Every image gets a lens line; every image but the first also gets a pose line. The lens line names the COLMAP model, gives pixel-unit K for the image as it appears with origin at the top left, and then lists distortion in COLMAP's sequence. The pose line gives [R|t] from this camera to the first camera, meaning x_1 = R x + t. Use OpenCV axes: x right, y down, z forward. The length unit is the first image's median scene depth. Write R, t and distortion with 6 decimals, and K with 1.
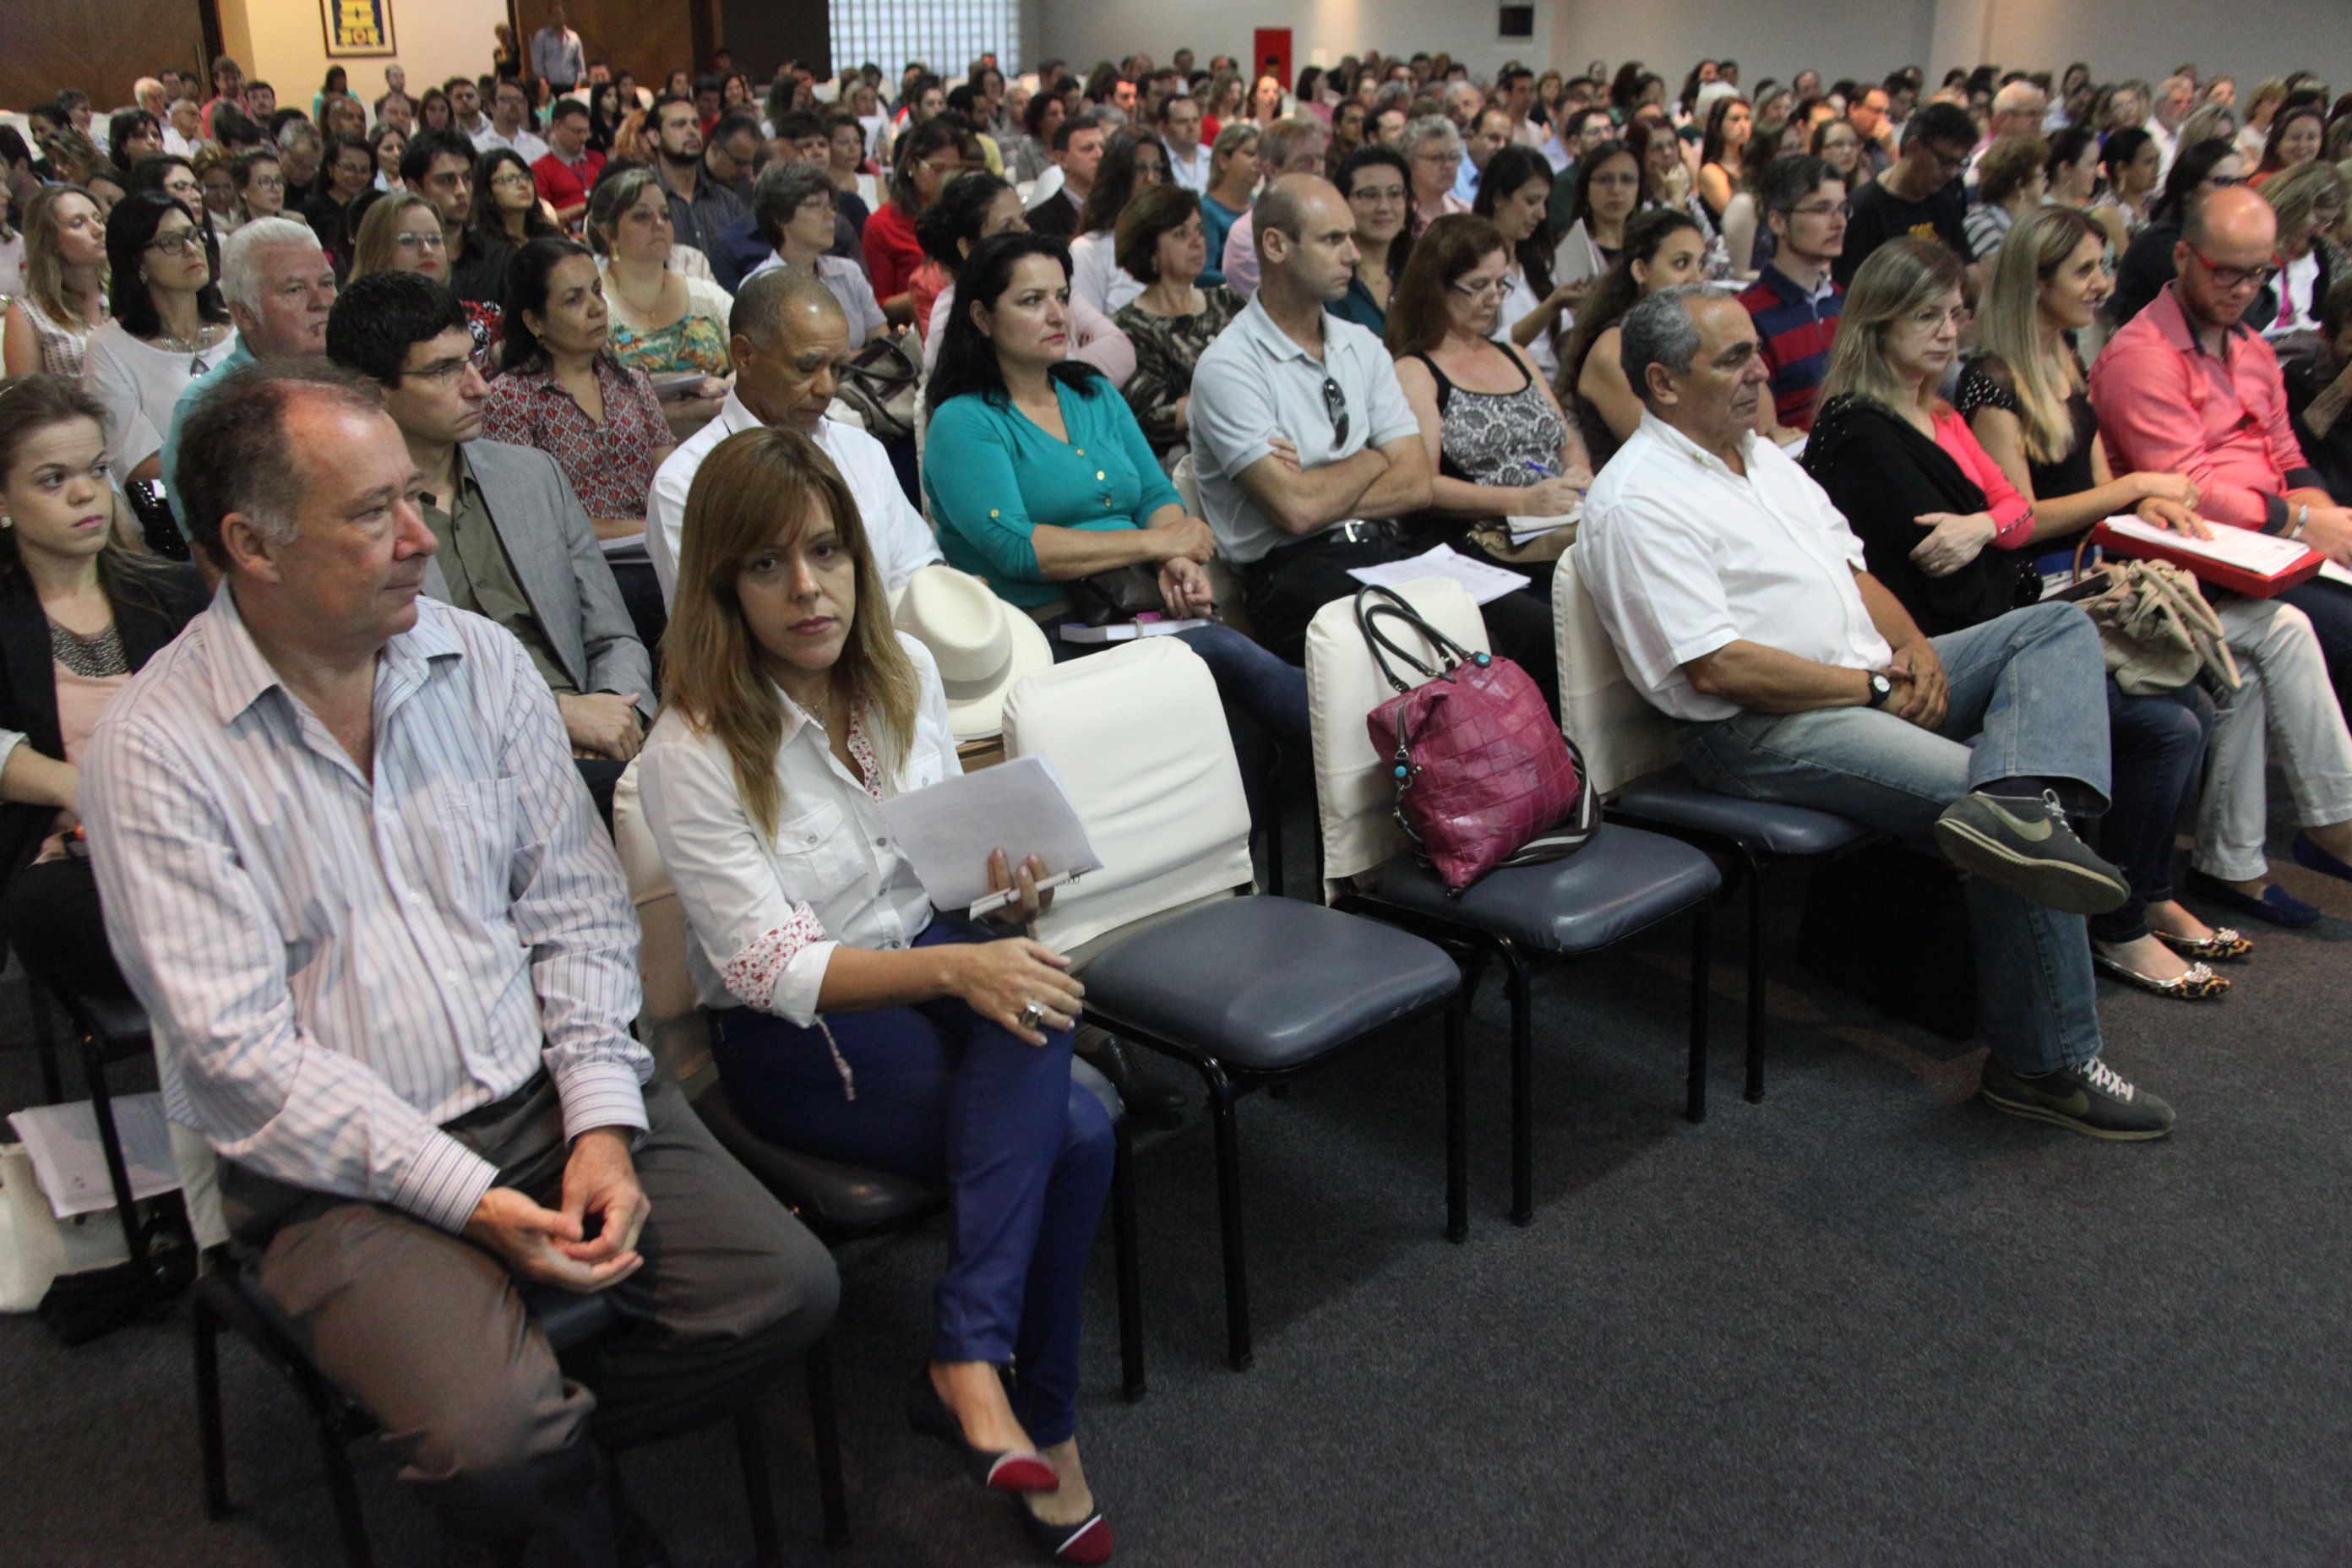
lens RADIAL K [[2120.7, 0, 1176.0], [0, 2120.7, 784.0], [0, 0, 1]] dist [-0.214166, 0.446017]
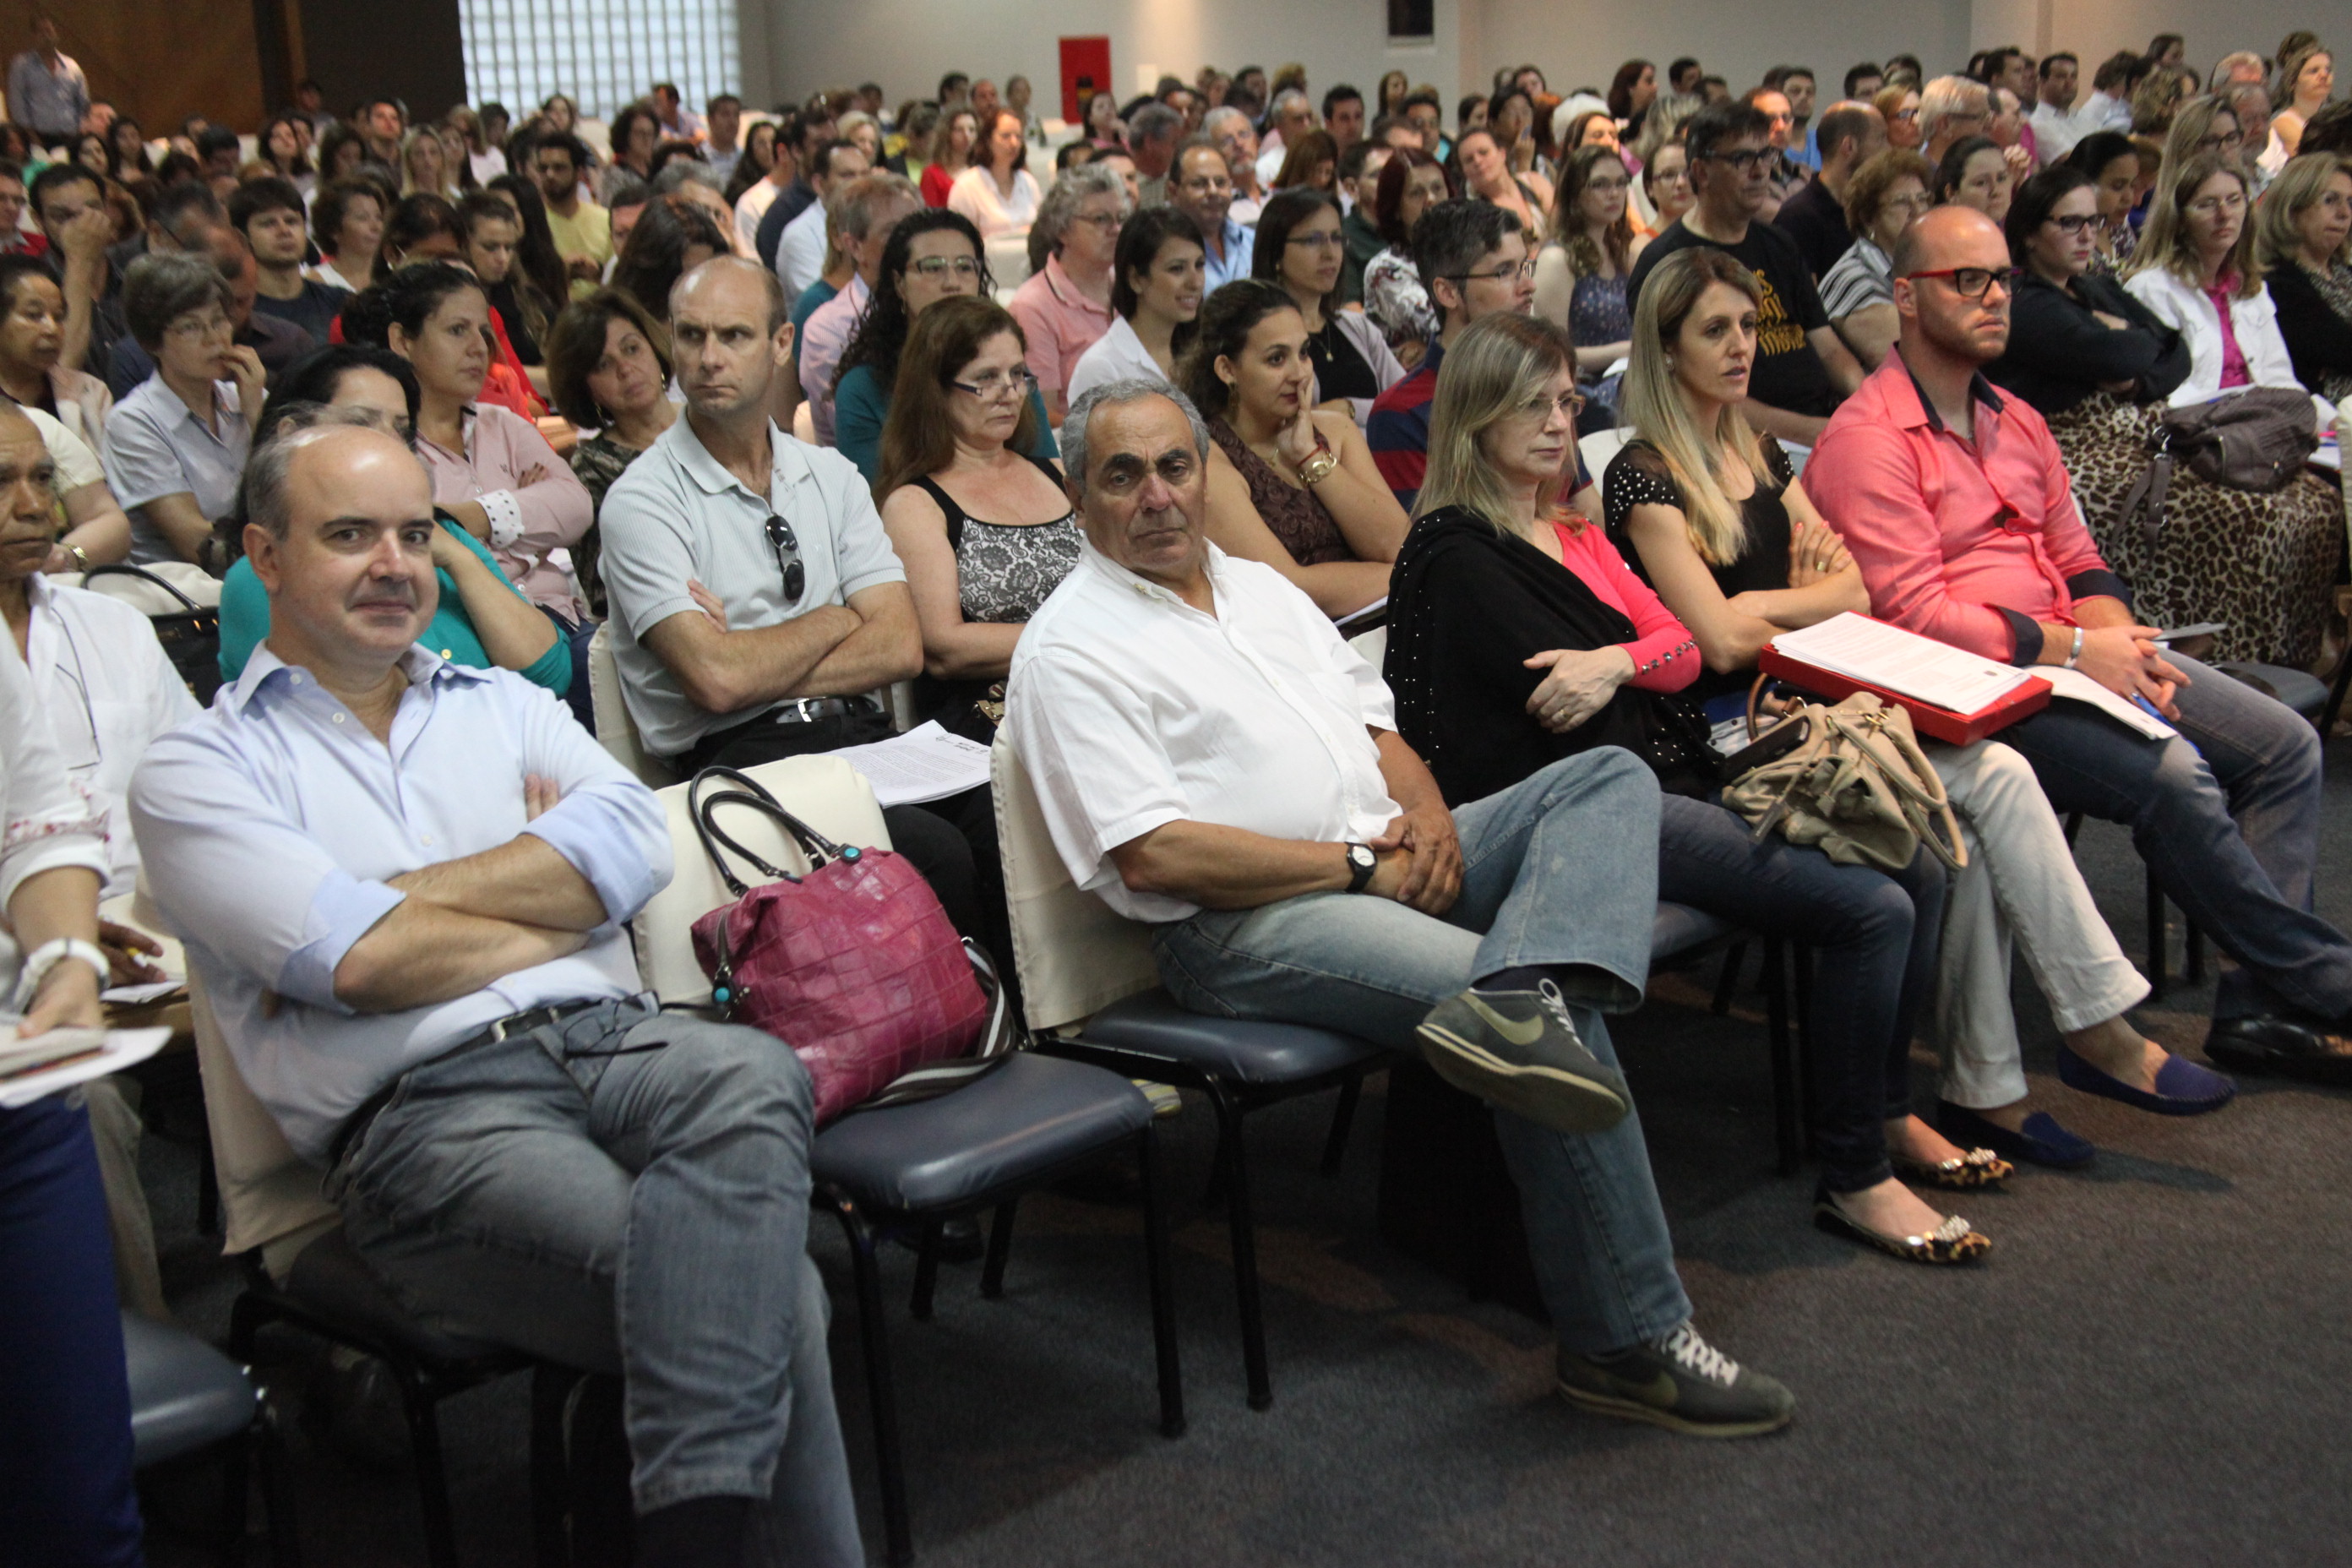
lens RADIAL K [[3065.1, 0, 1176.0], [0, 3065.1, 784.0], [0, 0, 1]] dist [-0.146693, 1.453996]
pose [[0.998463, -0.041944, 0.036213, 0.215480], [0.045580, 0.993294, -0.106254, 0.041065], [-0.031514, 0.107741, 0.993679, -0.147237]]
